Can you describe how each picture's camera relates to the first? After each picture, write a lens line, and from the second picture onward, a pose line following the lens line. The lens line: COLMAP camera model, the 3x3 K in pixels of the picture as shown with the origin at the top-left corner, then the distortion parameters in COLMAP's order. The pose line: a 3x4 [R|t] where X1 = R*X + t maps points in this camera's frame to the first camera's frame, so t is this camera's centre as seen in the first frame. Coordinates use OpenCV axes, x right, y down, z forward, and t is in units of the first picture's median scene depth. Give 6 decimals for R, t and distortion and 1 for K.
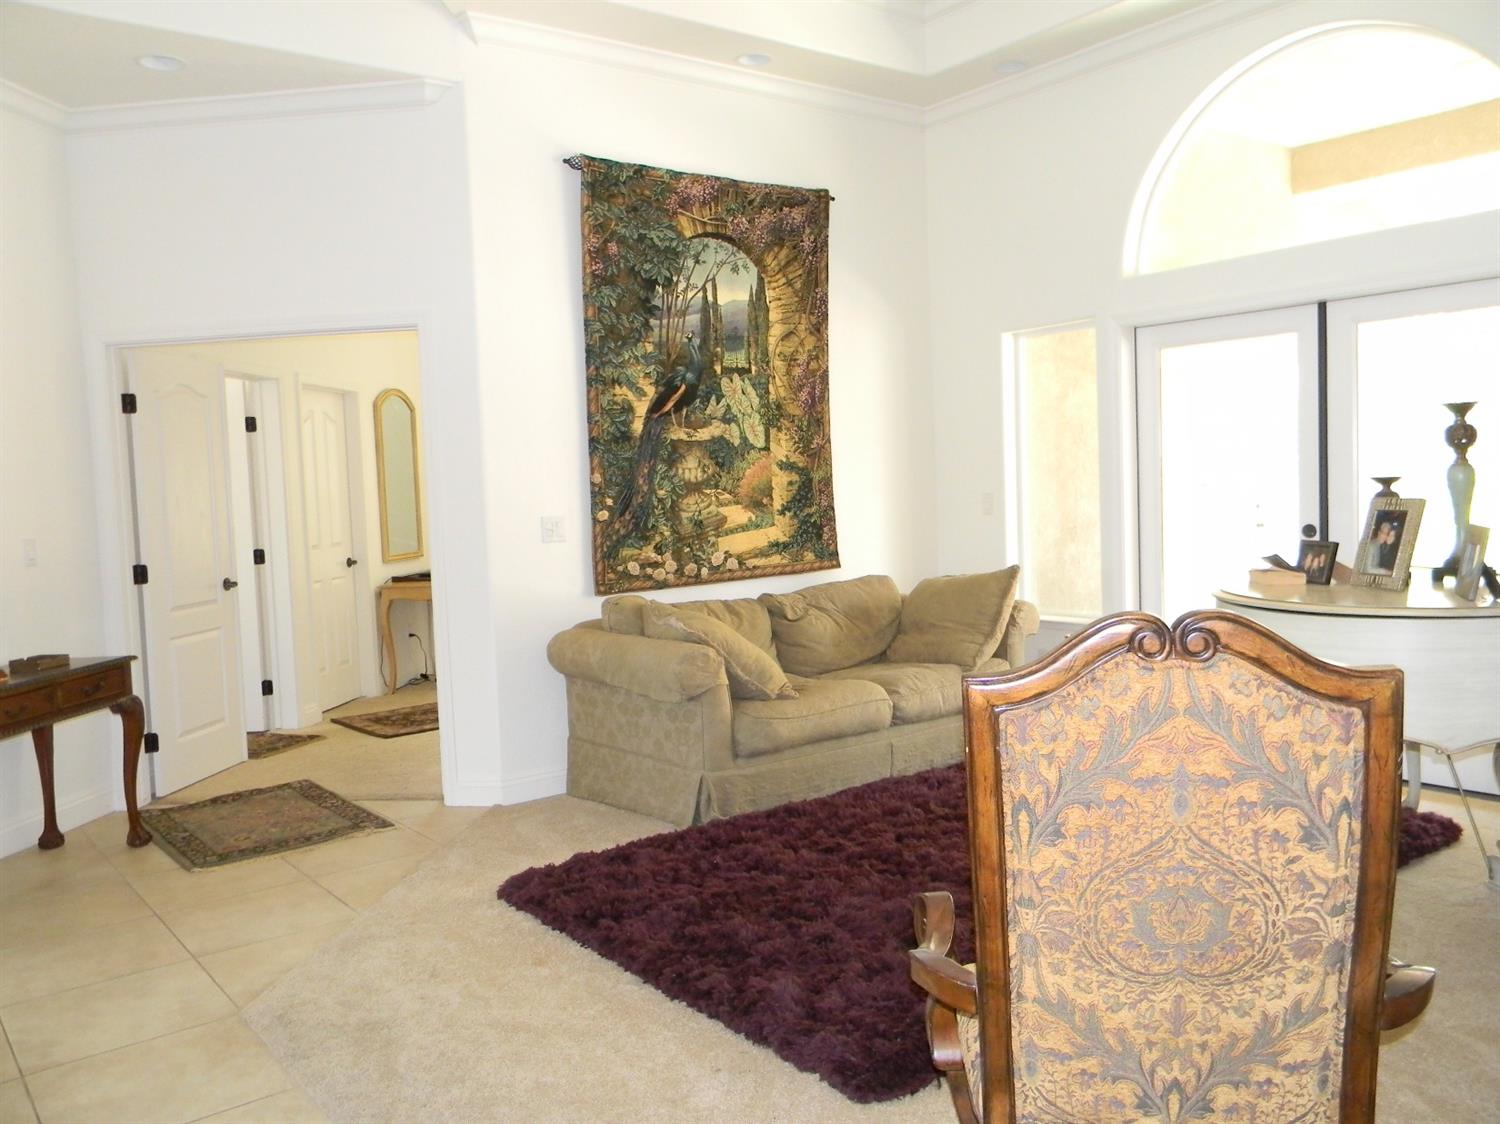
lens RADIAL K [[1218.9, 0, 755.2], [0, 1218.9, 555.9], [0, 0, 1]] dist [0.013130, -0.011365]
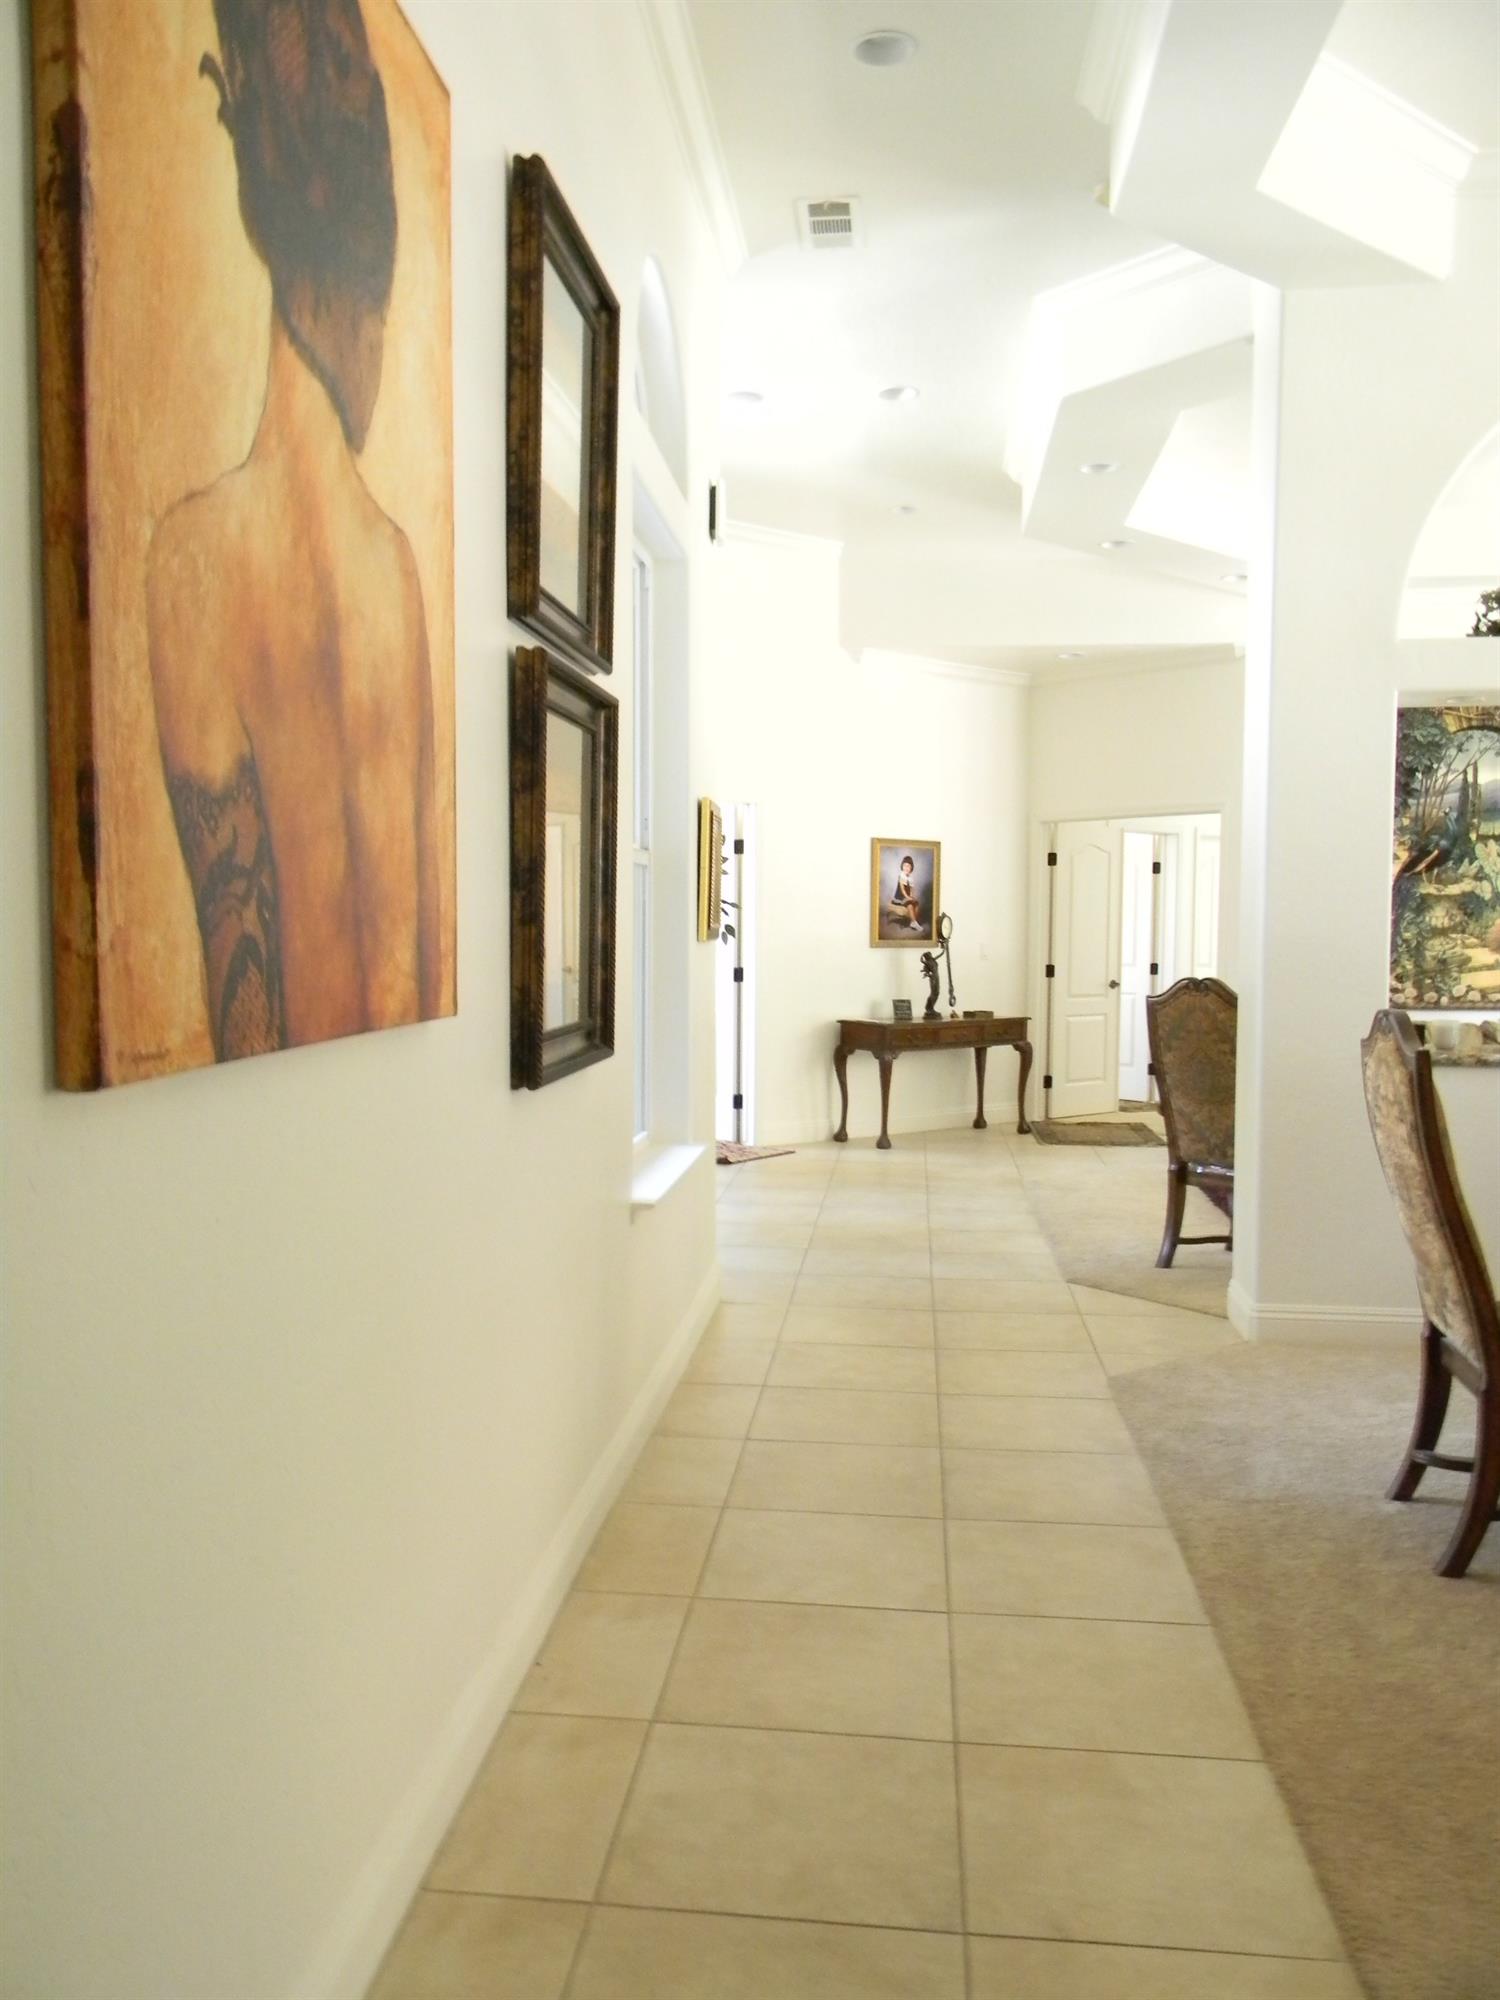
lens RADIAL K [[1625.2, 0, 752.8], [0, 1625.2, 999.8], [0, 0, 1]] dist [0.013130, -0.011365]
pose [[0.725732, 0.077803, -0.683564, 0.585222], [-0.077219, 0.996518, 0.031441, 0.015091], [0.683630, 0.029967, 0.729213, -0.695861]]
